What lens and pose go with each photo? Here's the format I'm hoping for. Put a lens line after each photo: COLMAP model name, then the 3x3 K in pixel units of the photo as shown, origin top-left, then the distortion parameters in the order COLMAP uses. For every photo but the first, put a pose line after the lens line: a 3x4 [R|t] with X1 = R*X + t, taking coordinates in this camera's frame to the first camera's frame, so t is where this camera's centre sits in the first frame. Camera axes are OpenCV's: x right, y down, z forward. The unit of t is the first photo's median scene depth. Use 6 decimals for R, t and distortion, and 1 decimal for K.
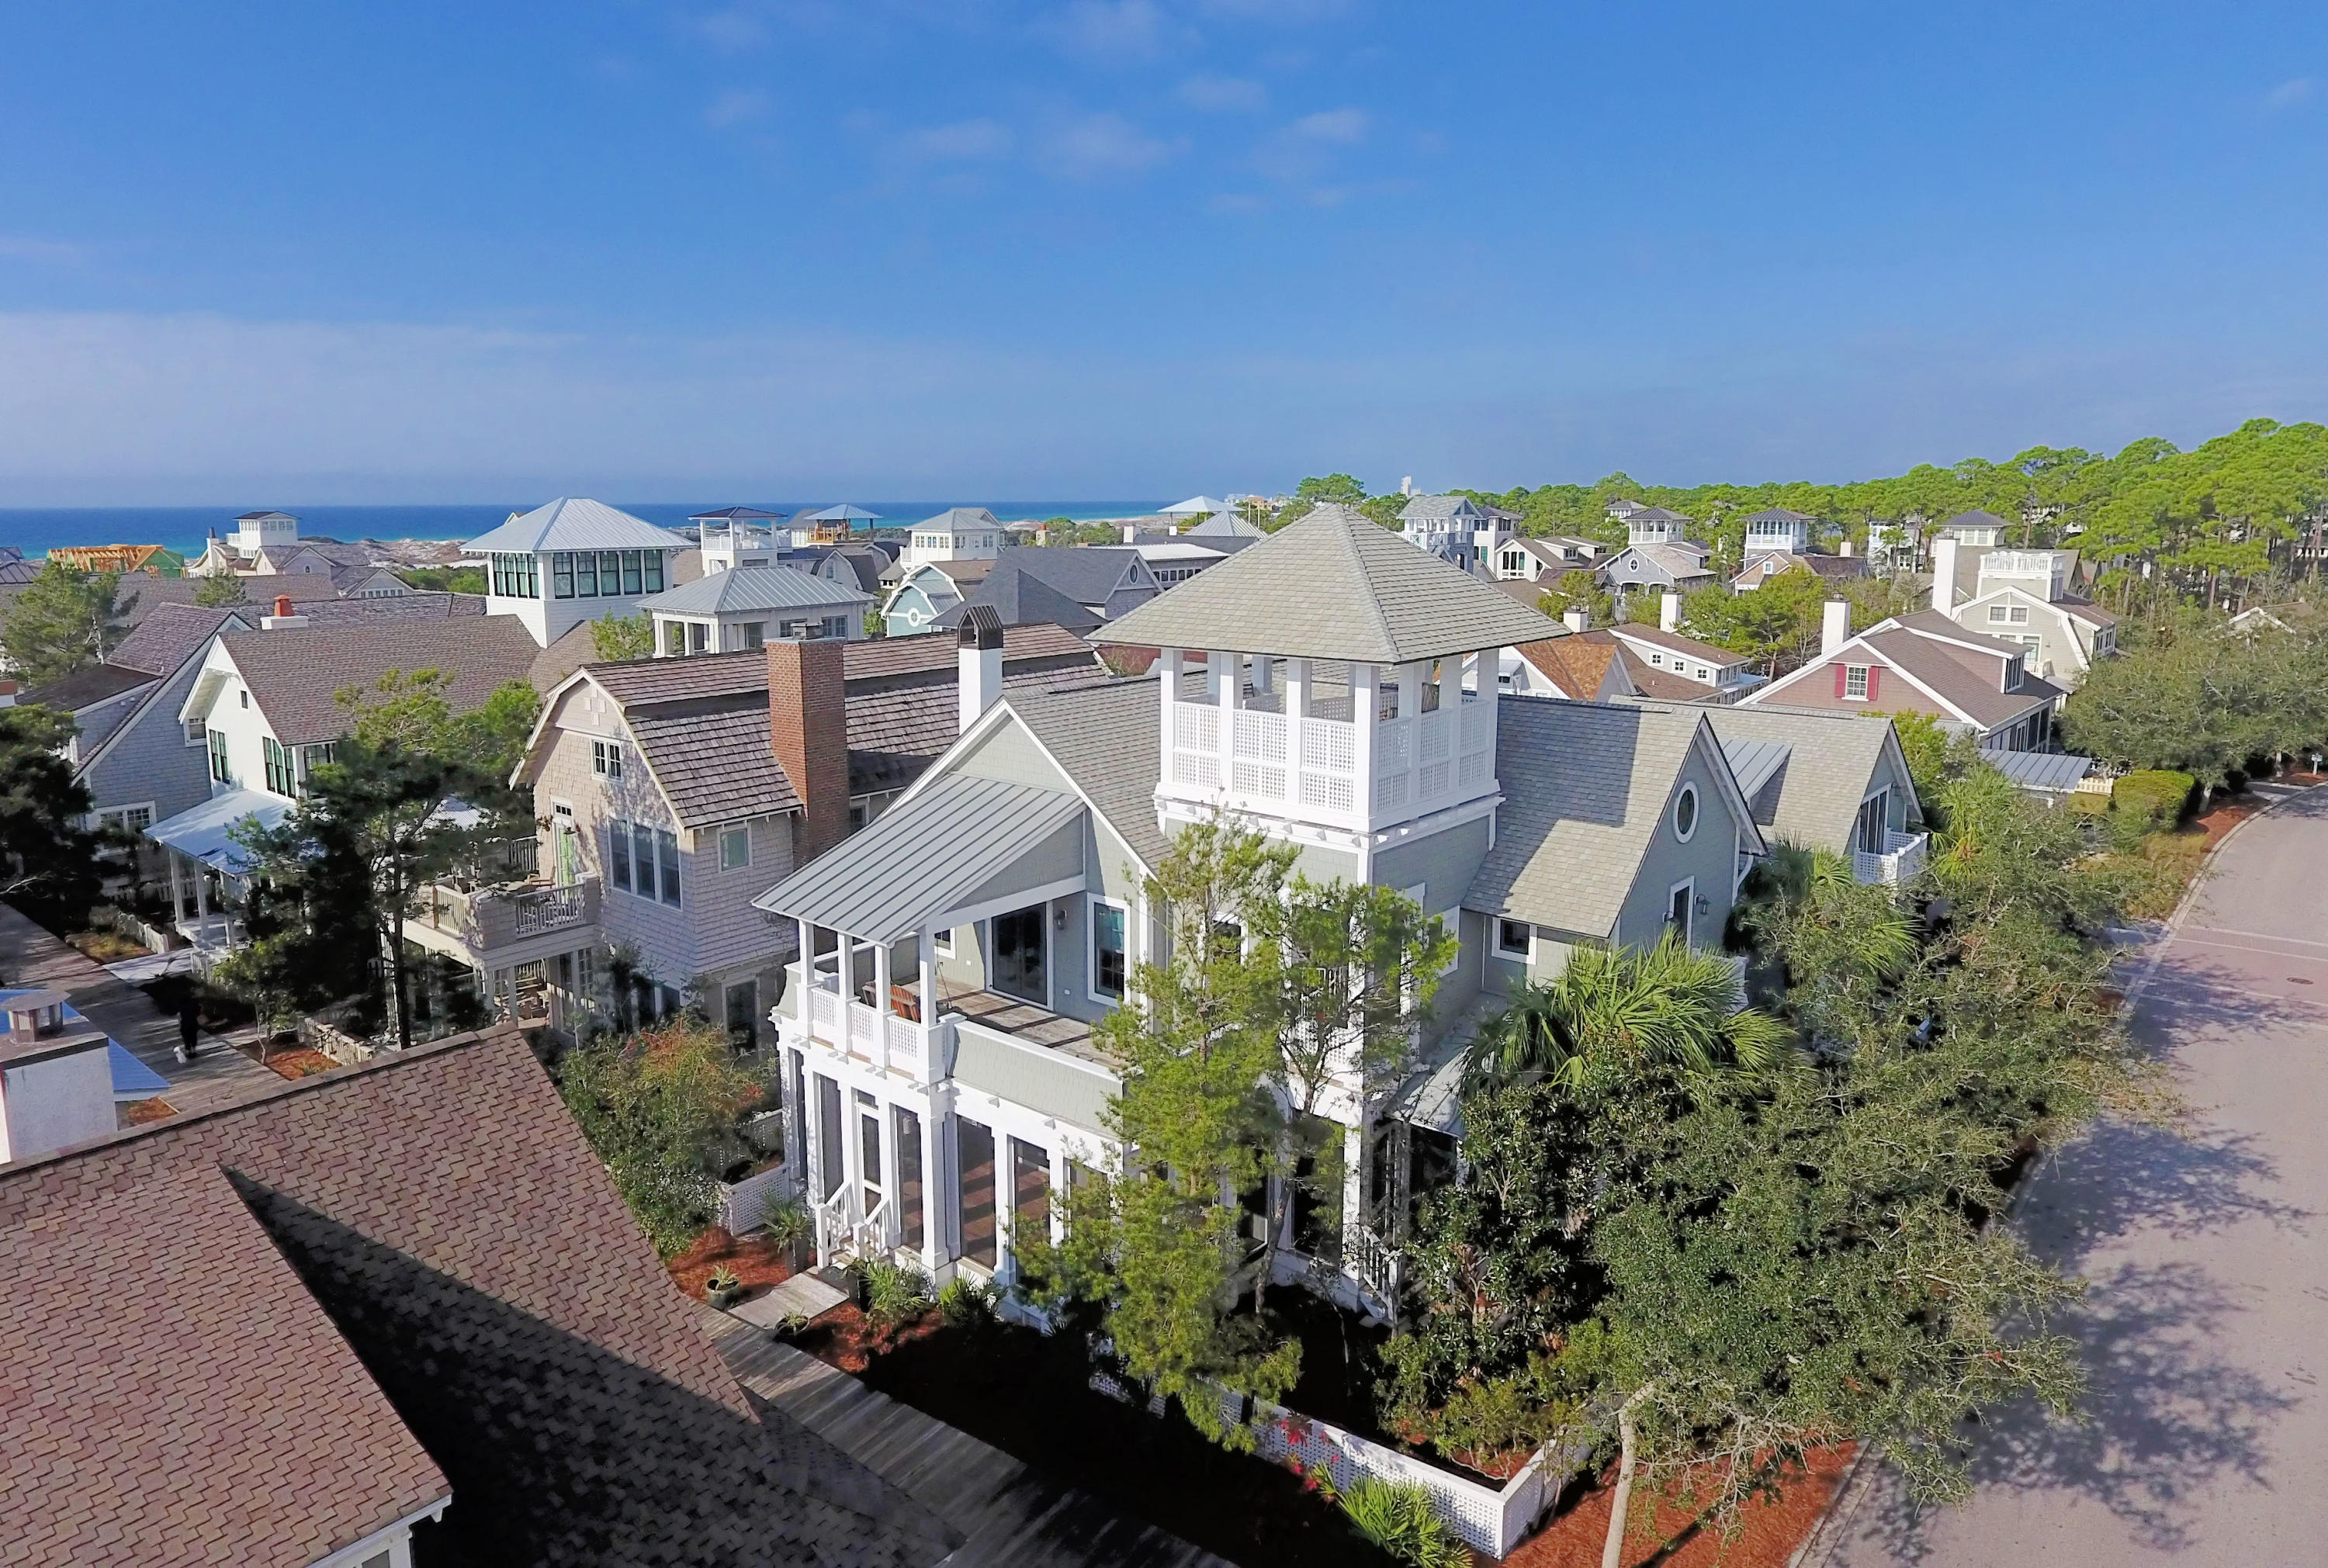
lens RADIAL K [[1410.4, 0, 1054.4], [0, 1410.4, 782.6], [0, 0, 1]] dist [0.001836, 0.001253]
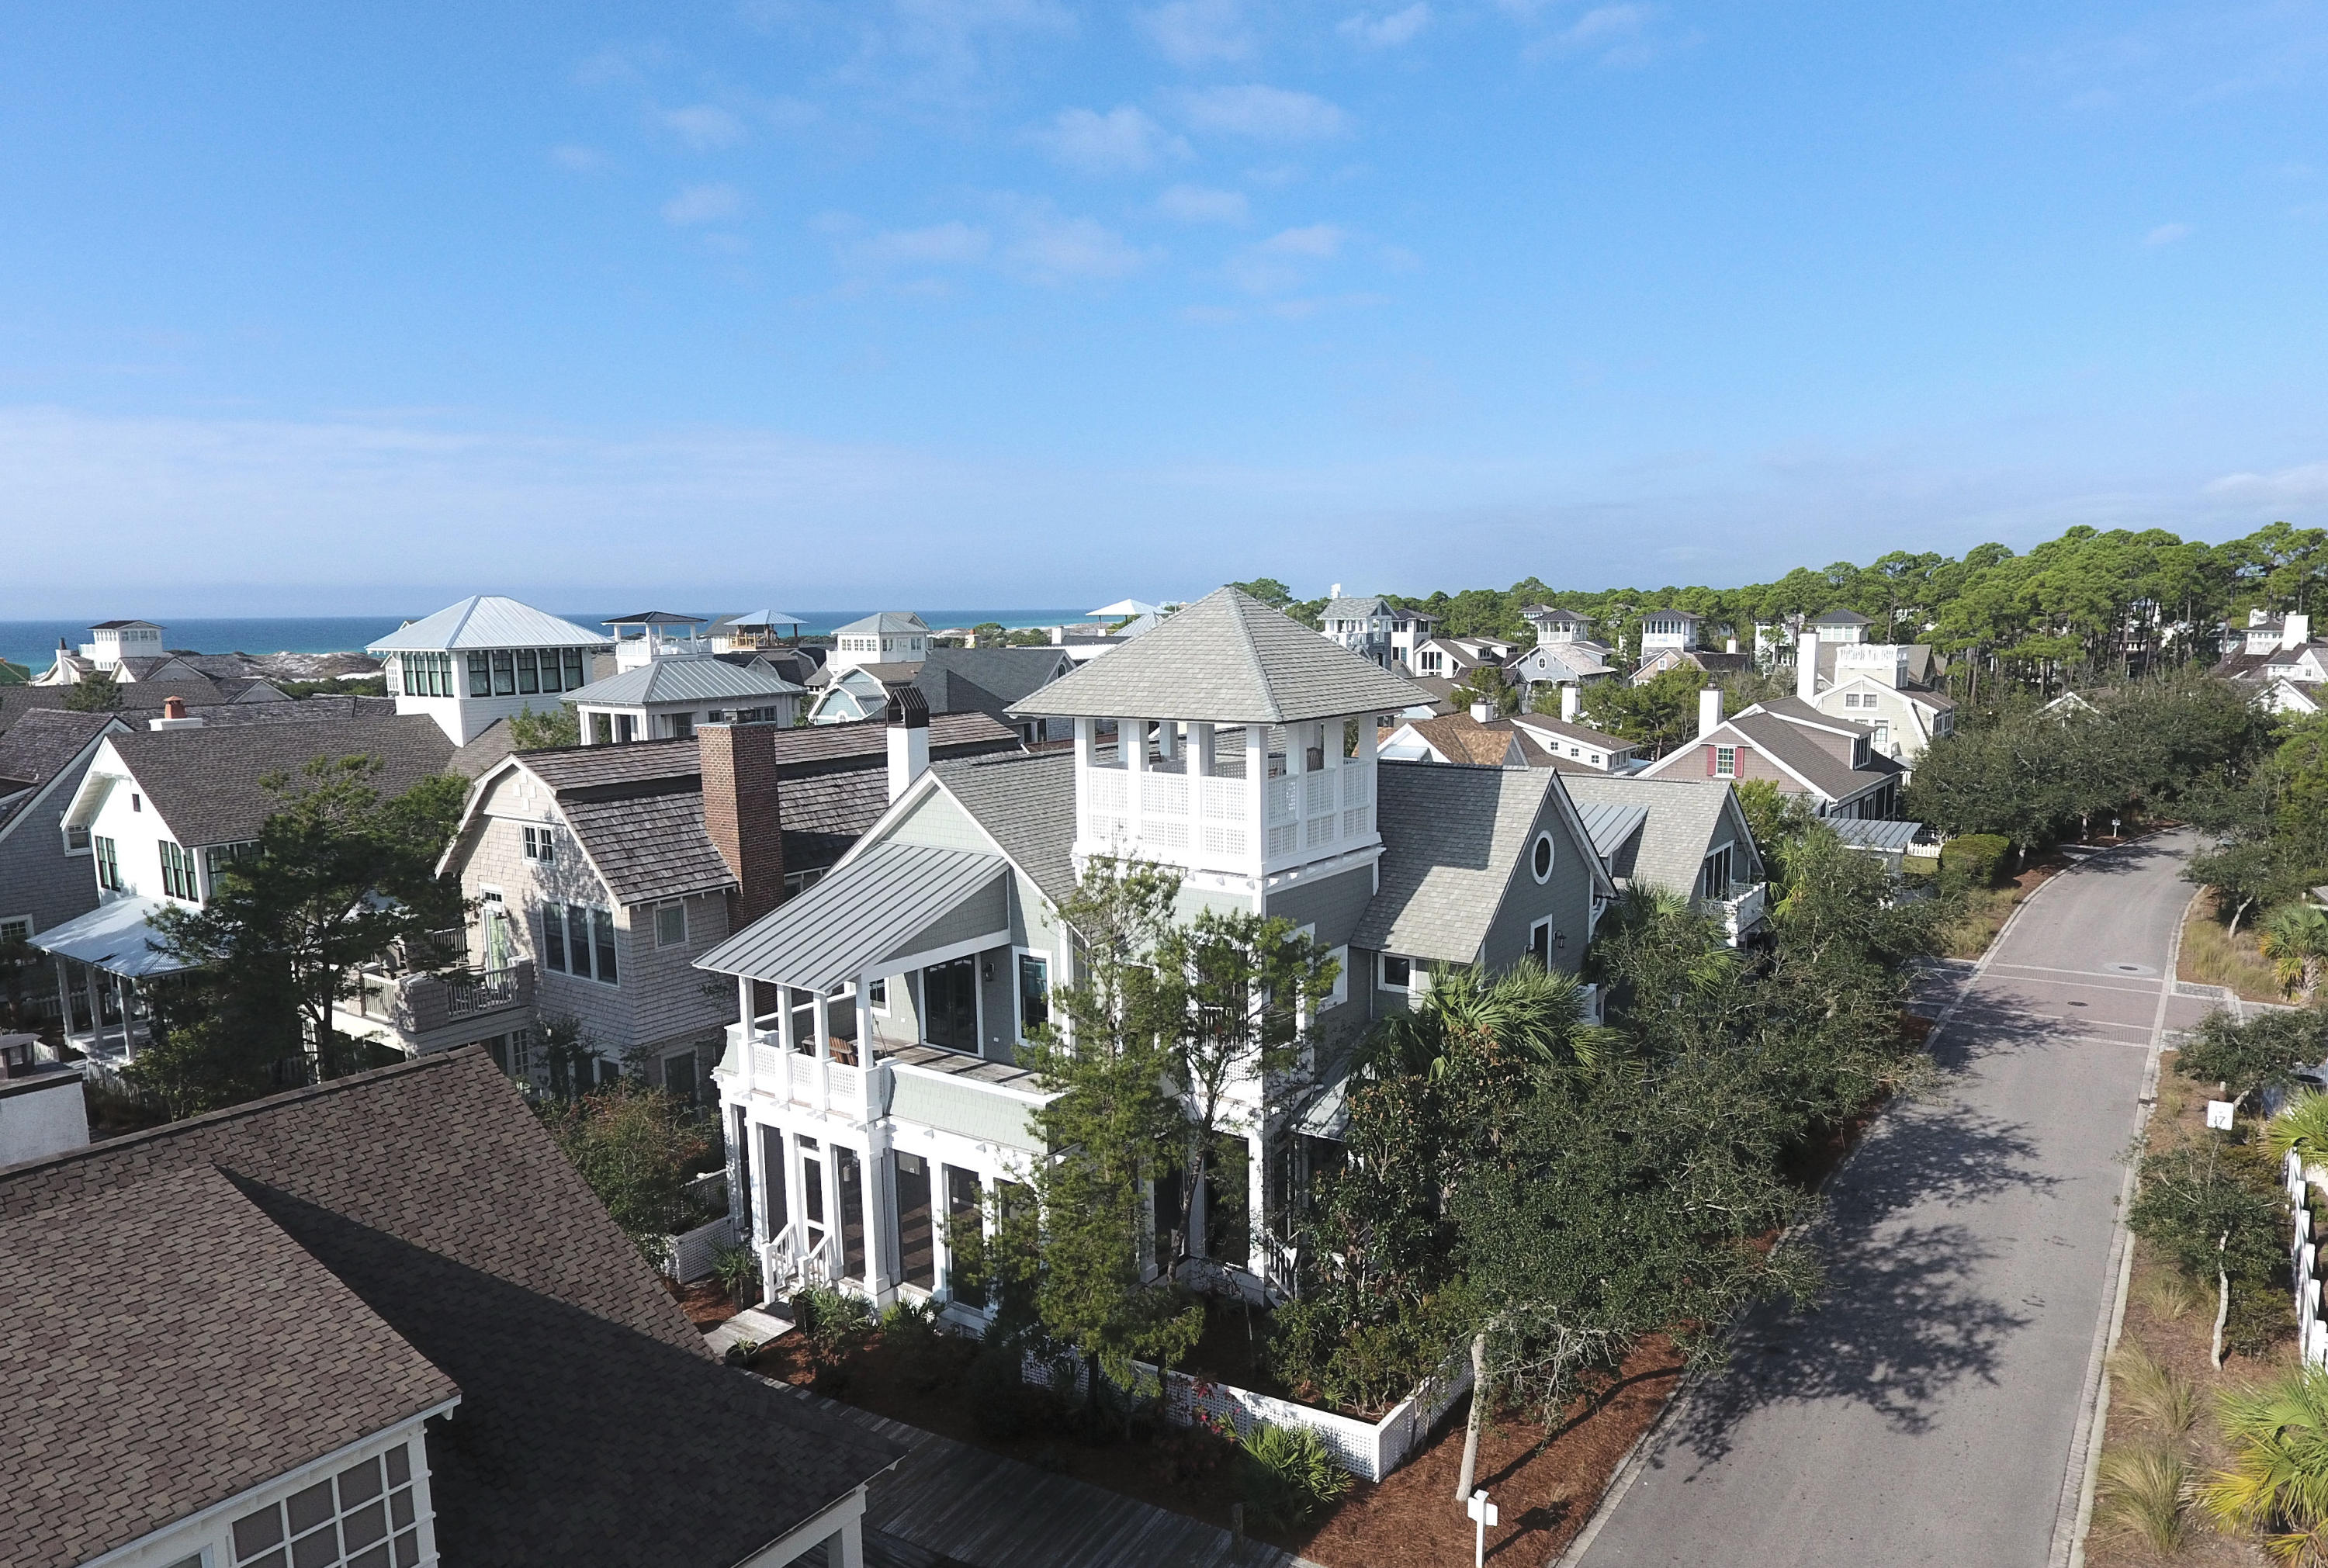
lens RADIAL K [[1434.8, 0, 1167.3], [0, 1434.8, 856.0], [0, 0, 1]] dist [0.002645, -0.000107]
pose [[0.992257, -0.025266, 0.121603, 0.009343], [0.028474, 0.999289, -0.024719, 0.041257], [-0.120892, 0.027990, 0.992271, -0.110585]]
